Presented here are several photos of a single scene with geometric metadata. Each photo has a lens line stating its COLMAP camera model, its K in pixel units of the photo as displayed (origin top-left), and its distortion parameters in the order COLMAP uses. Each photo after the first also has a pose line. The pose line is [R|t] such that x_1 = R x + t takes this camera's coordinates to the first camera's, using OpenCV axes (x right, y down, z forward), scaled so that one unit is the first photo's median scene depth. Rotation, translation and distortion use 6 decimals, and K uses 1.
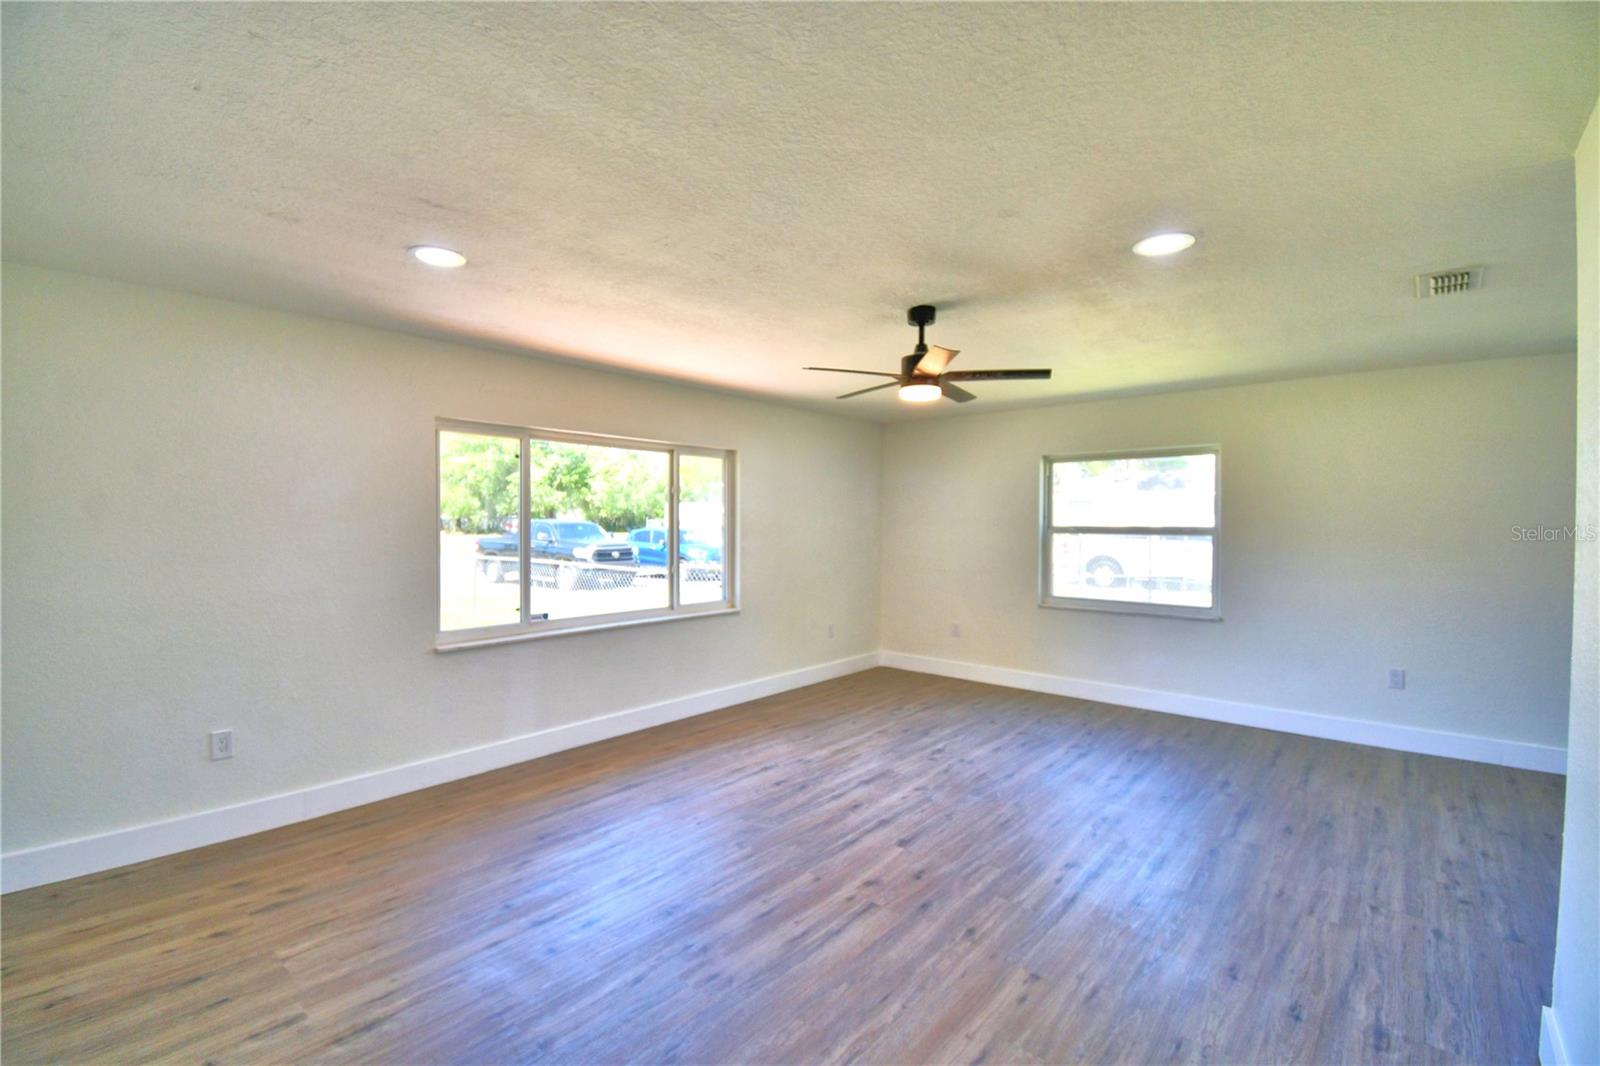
lens RADIAL K [[698.1, 0, 788.4], [0, 698.1, 529.3], [0, 0, 1]] dist [0.018013, -0.025979]
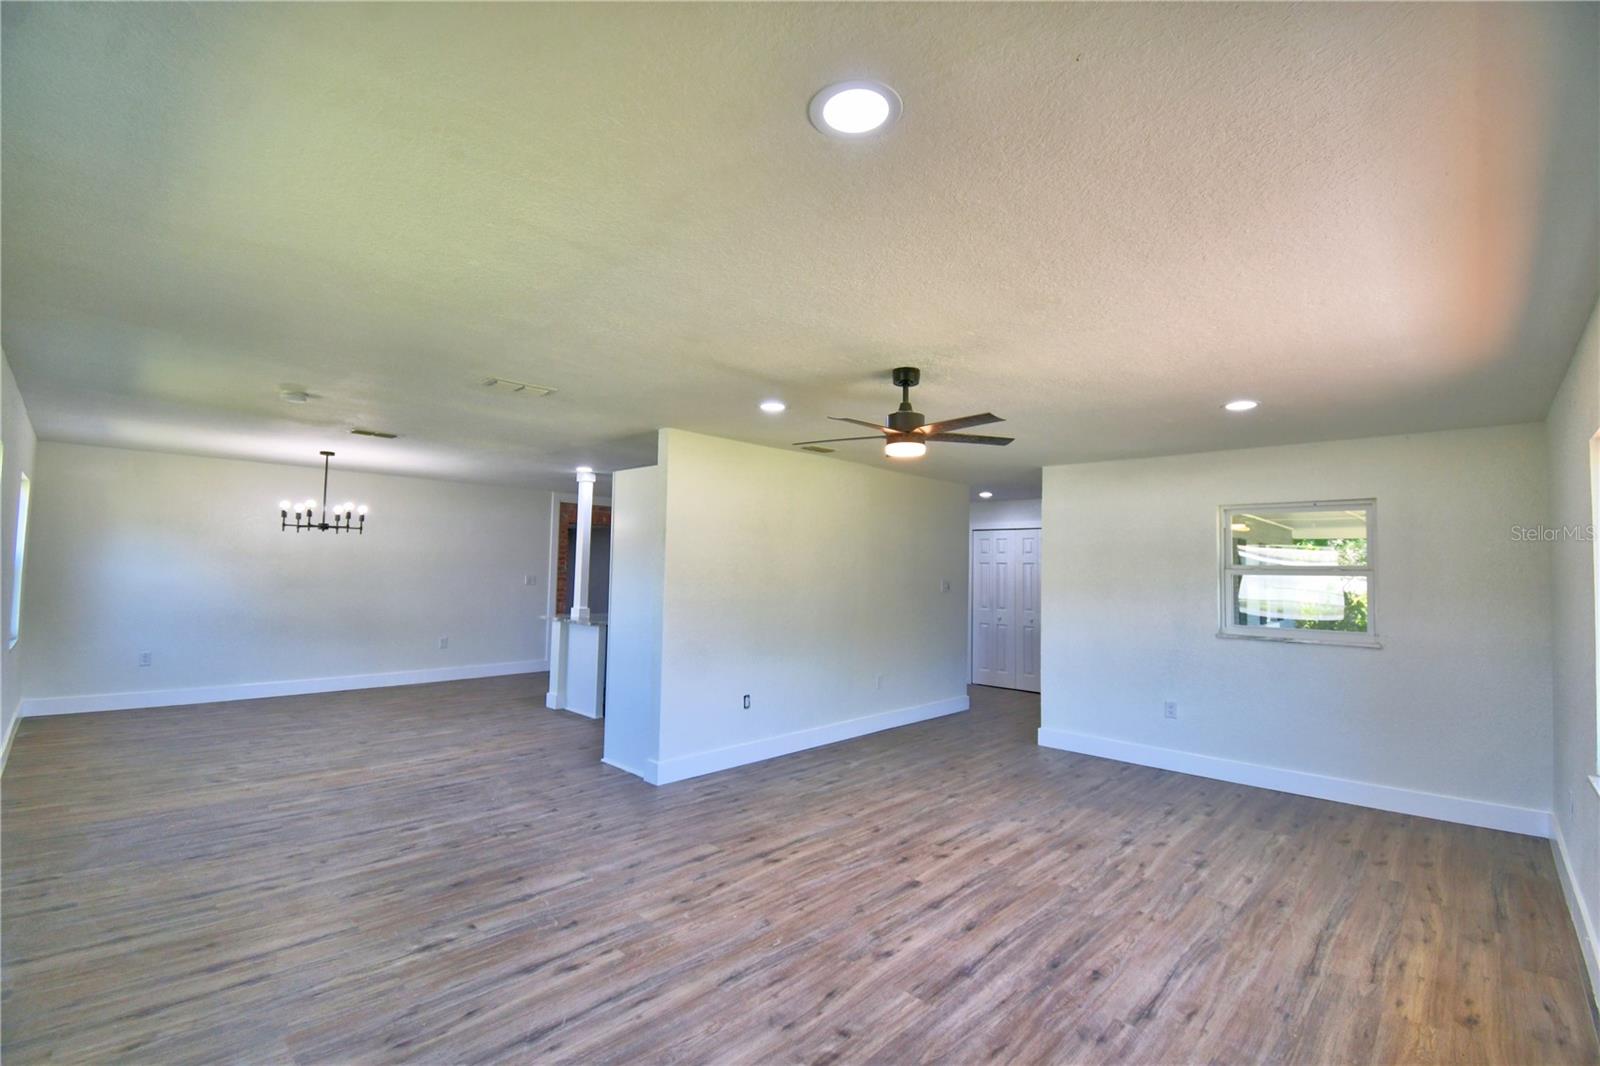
lens RADIAL K [[699.4, 0, 794.5], [0, 699.4, 531.9], [0, 0, 1]] dist [0.021732, -0.026593]
pose [[-0.998652, -0.023743, 0.046152, 0.291051], [-0.025780, 0.998696, -0.044062, -0.020682], [-0.045046, -0.045193, -0.997962, 1.969209]]
